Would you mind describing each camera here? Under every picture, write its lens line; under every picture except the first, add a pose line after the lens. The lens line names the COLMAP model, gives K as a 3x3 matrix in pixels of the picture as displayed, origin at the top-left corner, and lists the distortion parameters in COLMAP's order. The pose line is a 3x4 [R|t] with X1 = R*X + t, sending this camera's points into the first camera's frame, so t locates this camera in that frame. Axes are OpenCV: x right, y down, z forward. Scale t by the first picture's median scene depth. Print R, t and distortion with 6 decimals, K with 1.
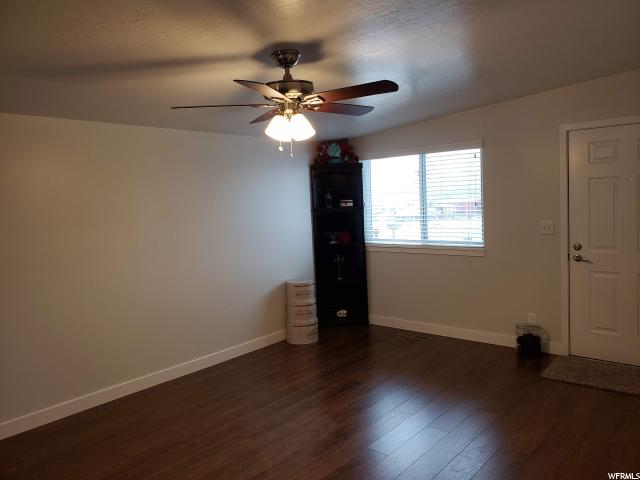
lens RADIAL K [[481.2, 0, 307.4], [0, 481.2, 229.3], [0, 0, 1]] dist [0.007773, 0.000621]
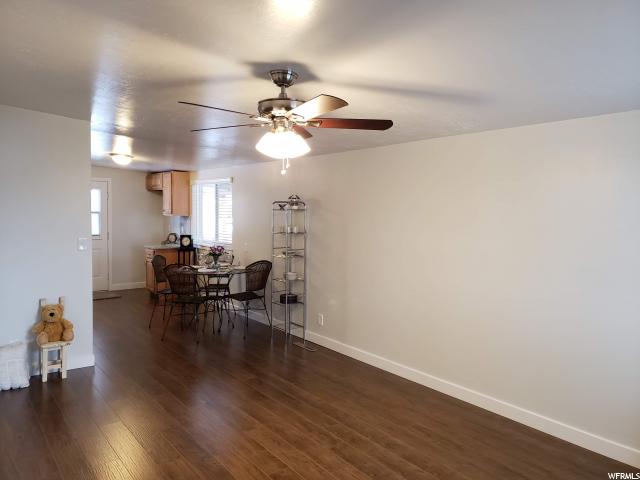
lens RADIAL K [[480.7, 0, 317.9], [0, 480.7, 230.7], [0, 0, 1]] dist [0.111124, -0.212656]
pose [[-0.199654, 0.083948, -0.976264, 0.572159], [-0.056263, 0.993697, 0.096954, -0.078792], [0.978250, 0.074285, -0.193672, 0.767911]]
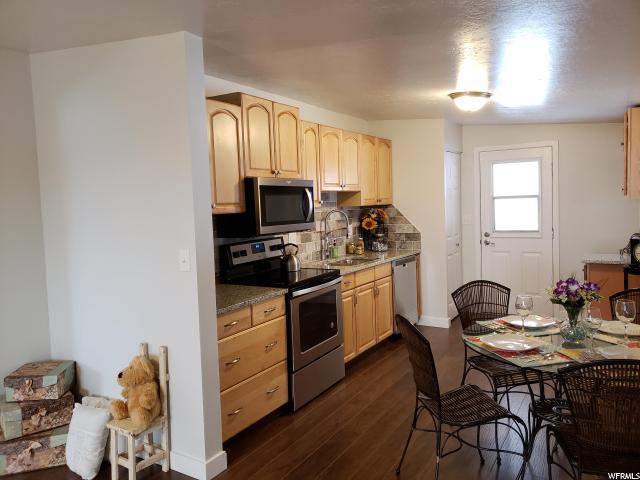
lens RADIAL K [[480.7, 0, 317.9], [0, 480.7, 230.7], [0, 0, 1]] dist [0.111124, -0.212656]
pose [[-0.981759, 0.084304, -0.170417, -0.371863], [0.062919, 0.989878, 0.127215, -0.020706], [0.179417, 0.114172, -0.977126, 0.663742]]
